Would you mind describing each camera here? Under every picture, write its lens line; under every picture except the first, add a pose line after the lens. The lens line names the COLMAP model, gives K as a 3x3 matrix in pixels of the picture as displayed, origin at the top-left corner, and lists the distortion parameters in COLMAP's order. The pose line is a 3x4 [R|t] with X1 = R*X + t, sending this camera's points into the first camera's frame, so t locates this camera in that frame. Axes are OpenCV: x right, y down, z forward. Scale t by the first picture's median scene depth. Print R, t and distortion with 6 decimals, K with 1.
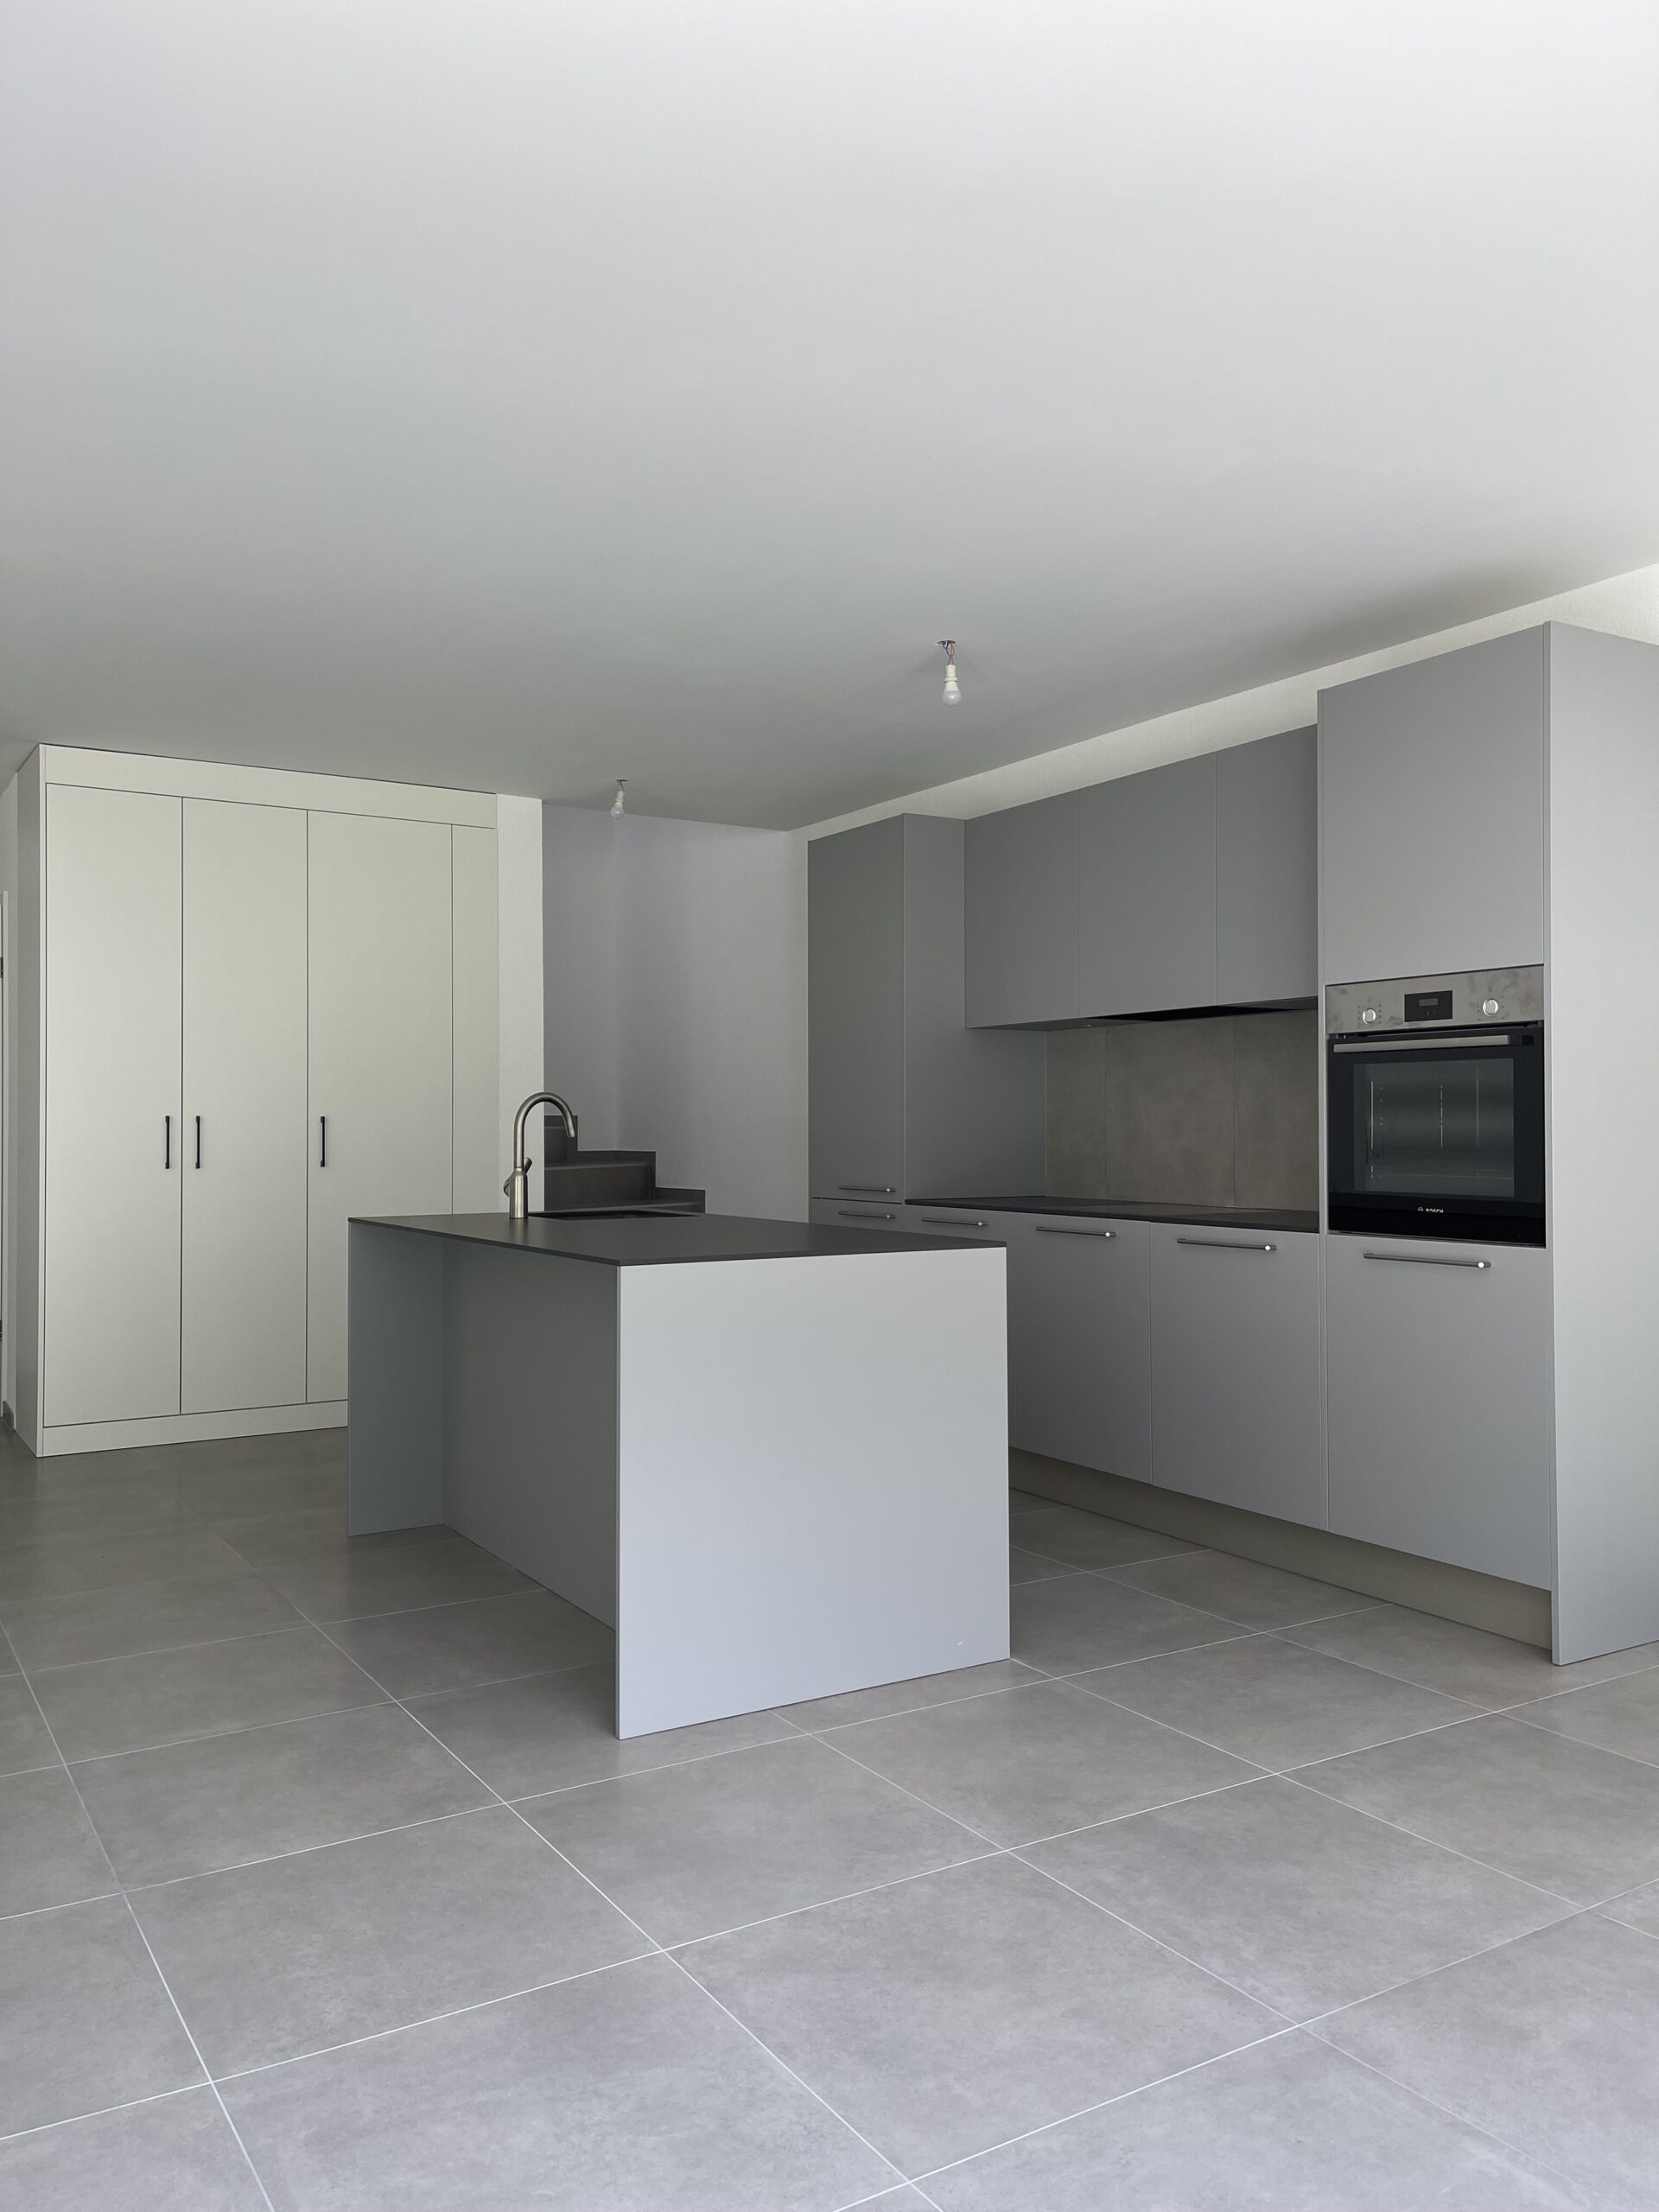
lens RADIAL K [[1679.3, 0, 840.1], [0, 1679.3, 1093.7], [0, 0, 1]] dist [0.069911, -0.101660]
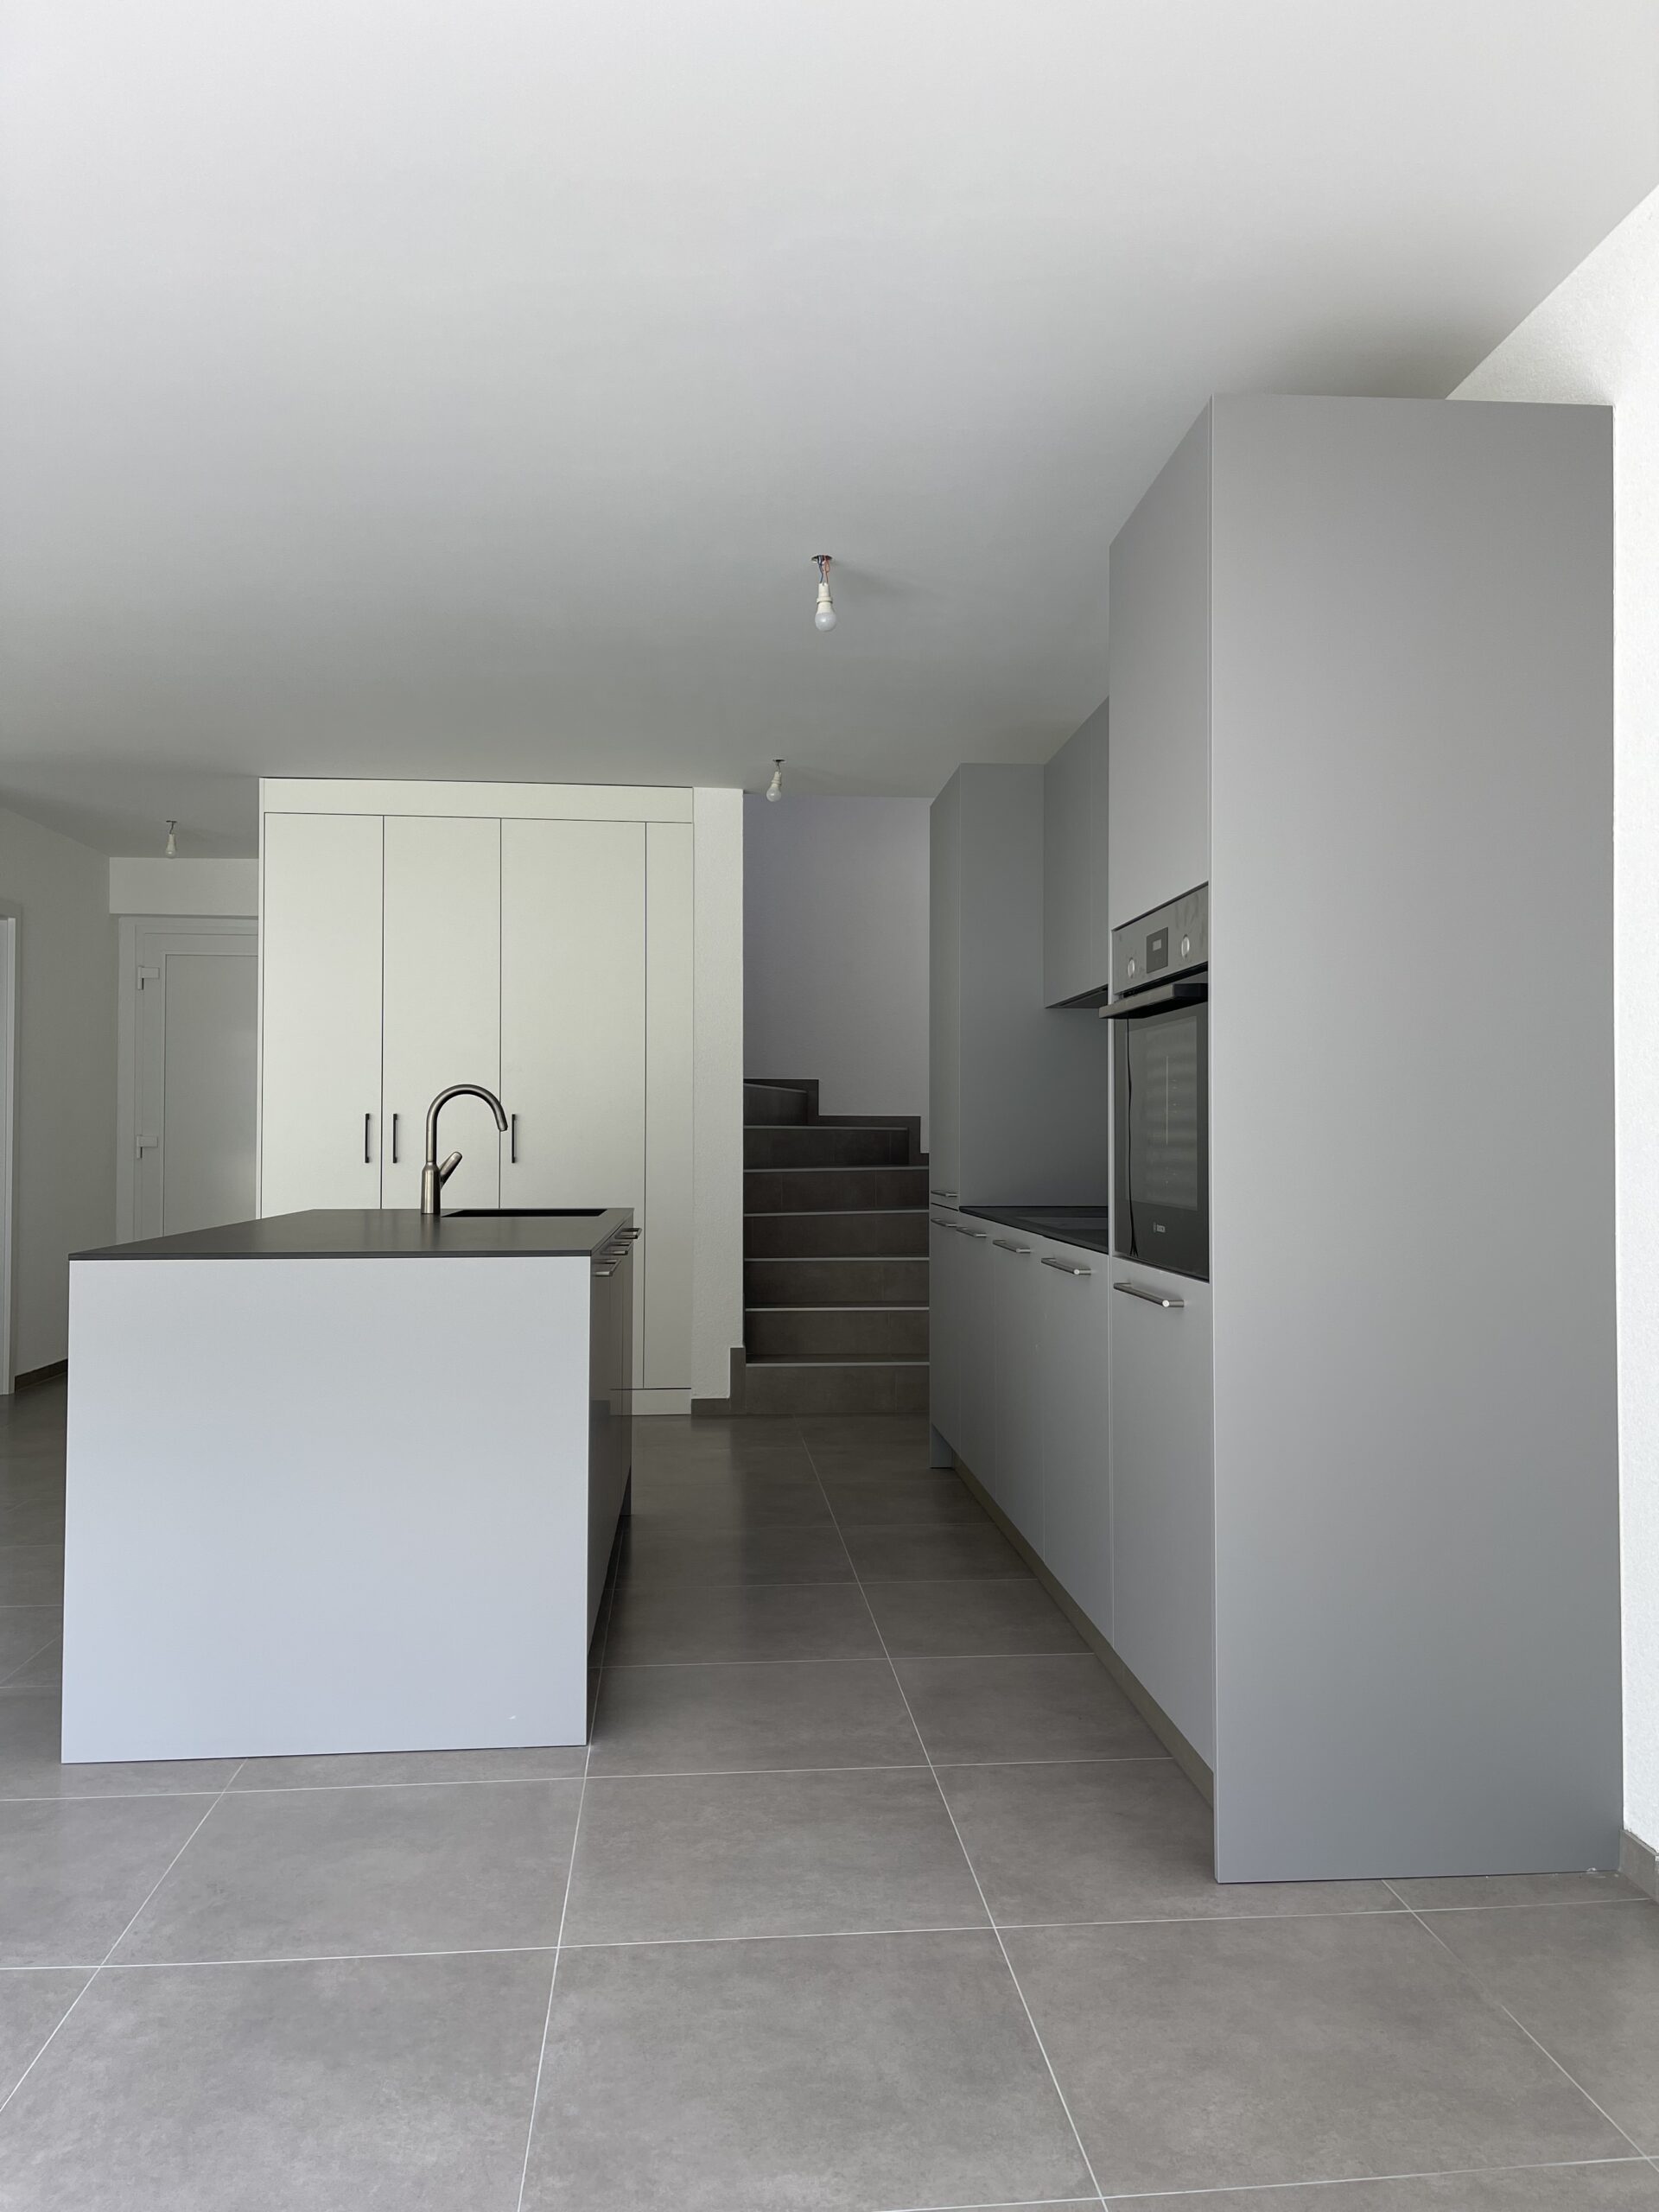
lens RADIAL K [[1679.3, 0, 840.1], [0, 1679.3, 1093.7], [0, 0, 1]] dist [0.069911, -0.101660]
pose [[0.895841, -0.008104, -0.444300, 0.544891], [0.005604, 0.999960, -0.006940, 0.014985], [0.444339, 0.003727, 0.895851, 0.277410]]
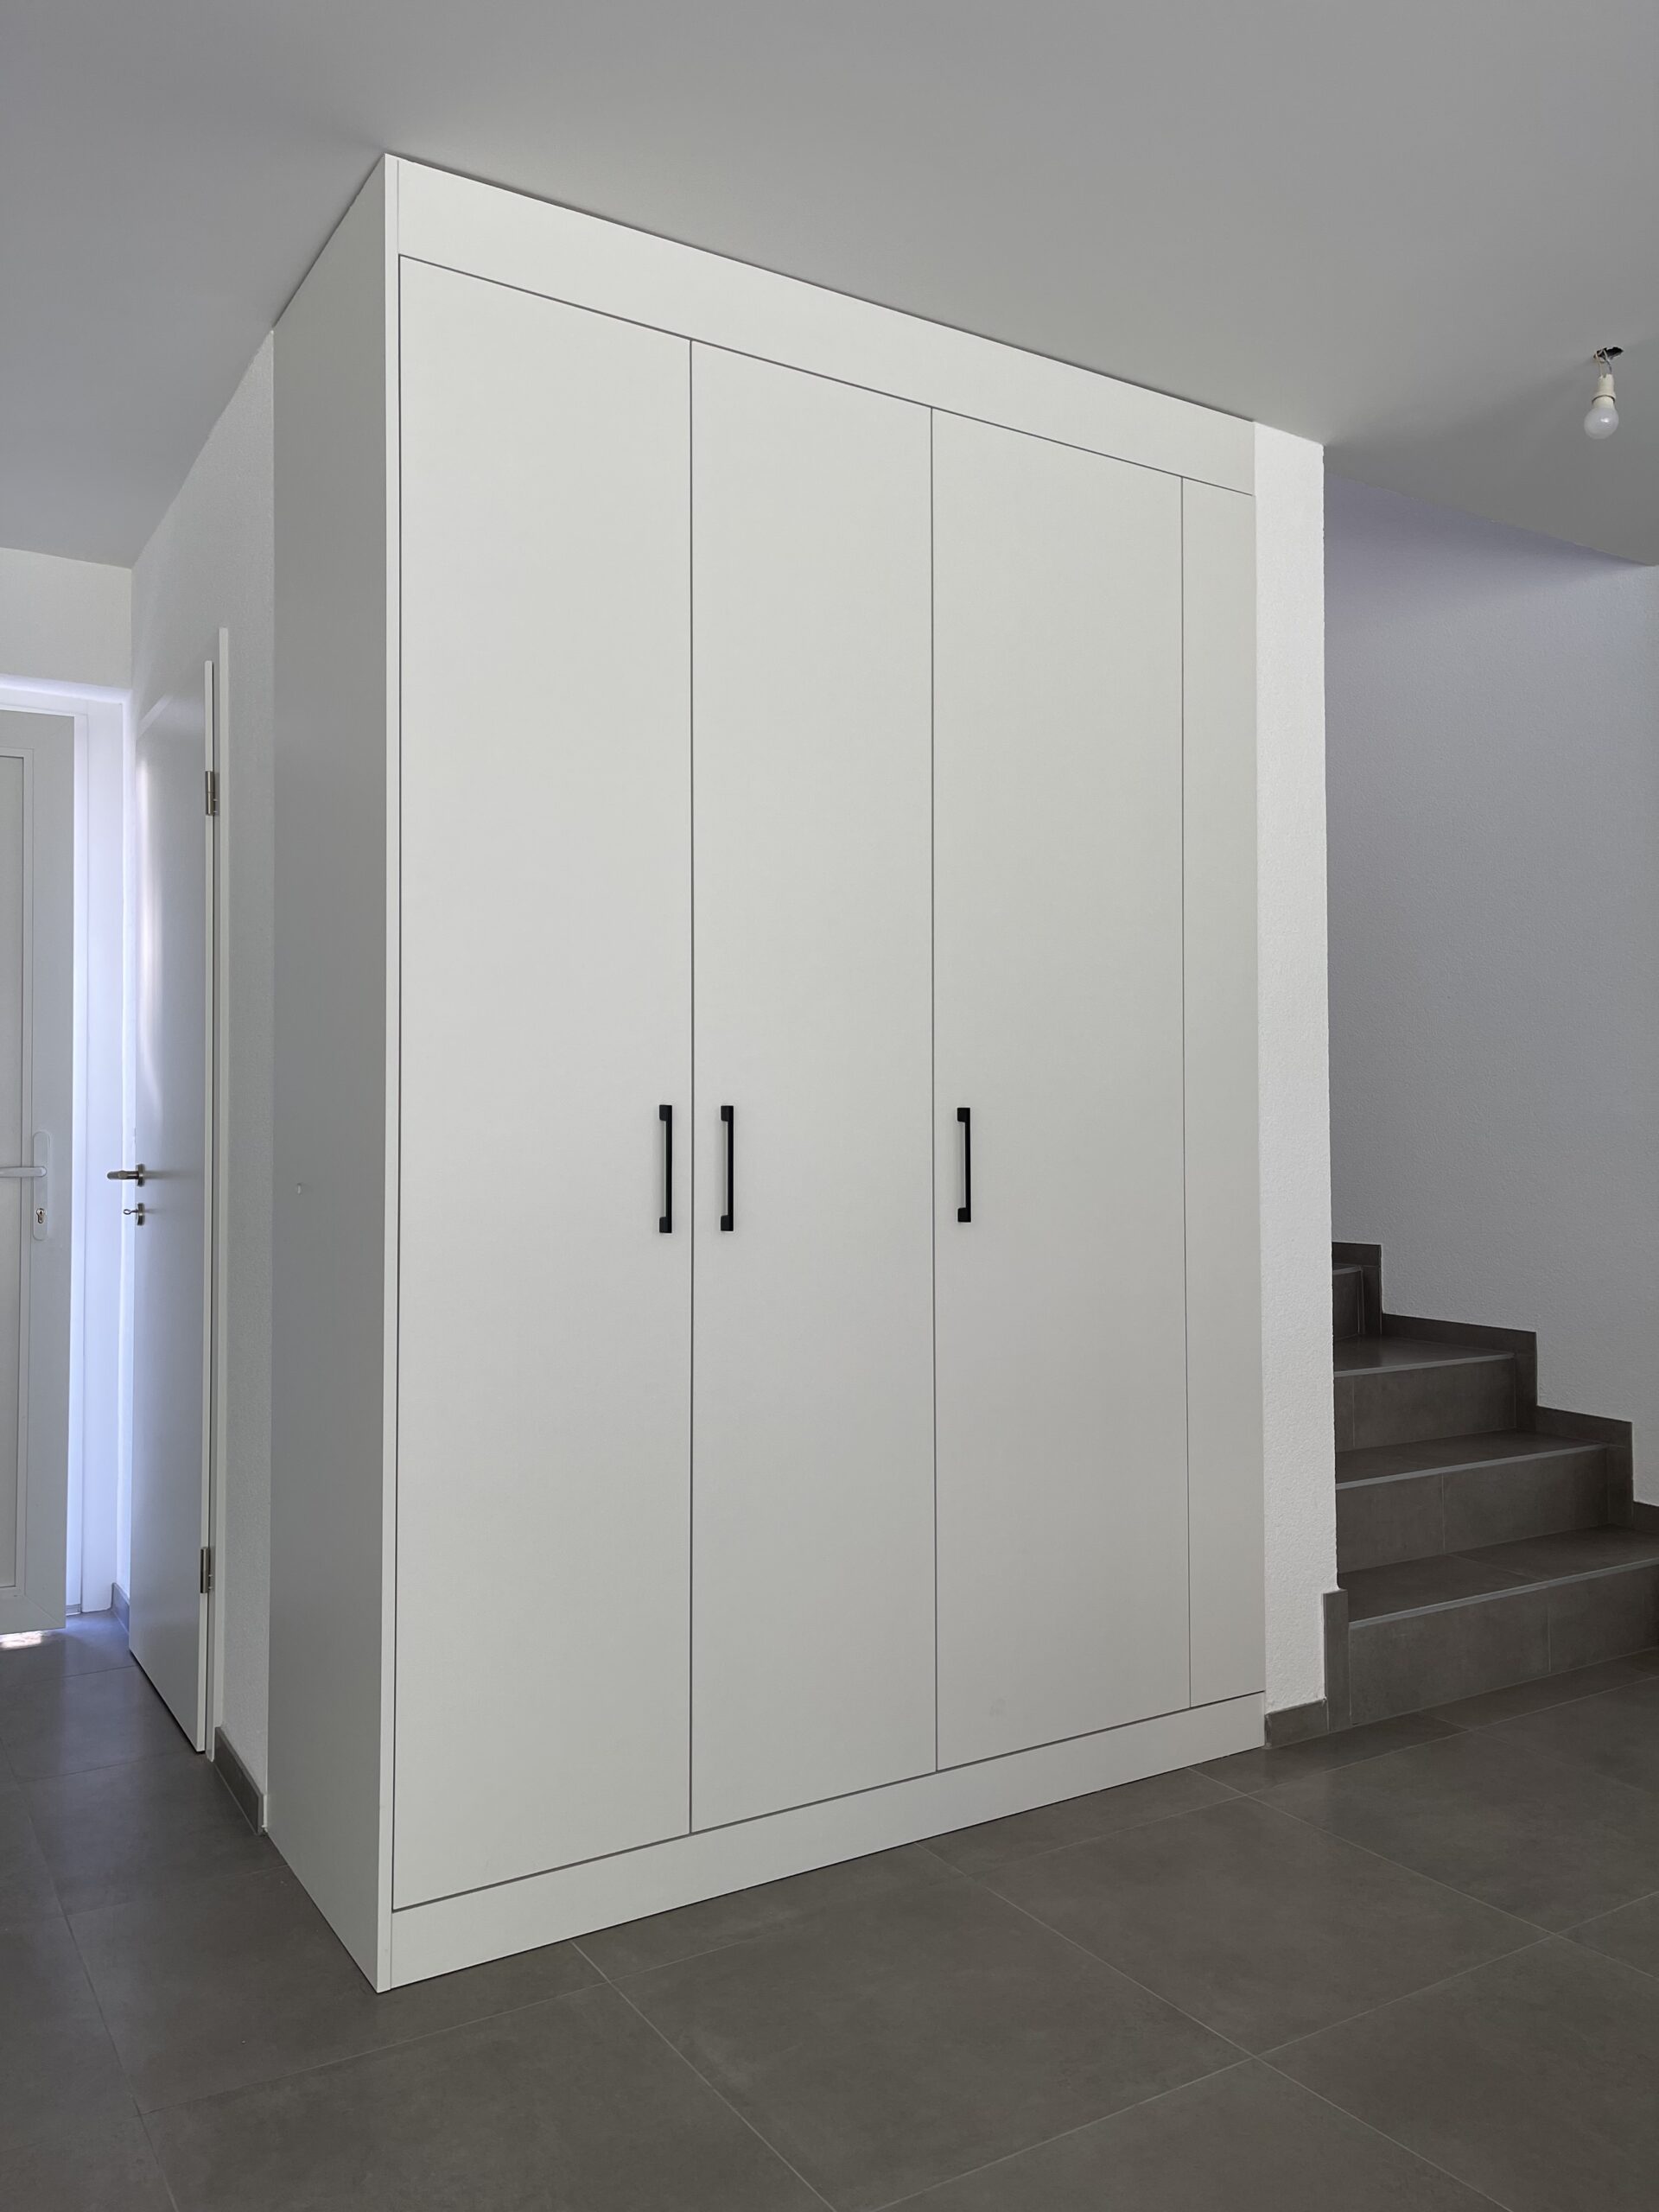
lens RADIAL K [[1679.3, 0, 840.1], [0, 1679.3, 1093.7], [0, 0, 1]] dist [0.069911, -0.101660]
pose [[0.999984, 0.000258, -0.005652, -0.555366], [-0.000293, 0.999982, -0.006038, 0.020273], [0.005651, 0.006040, 0.999966, 0.932699]]
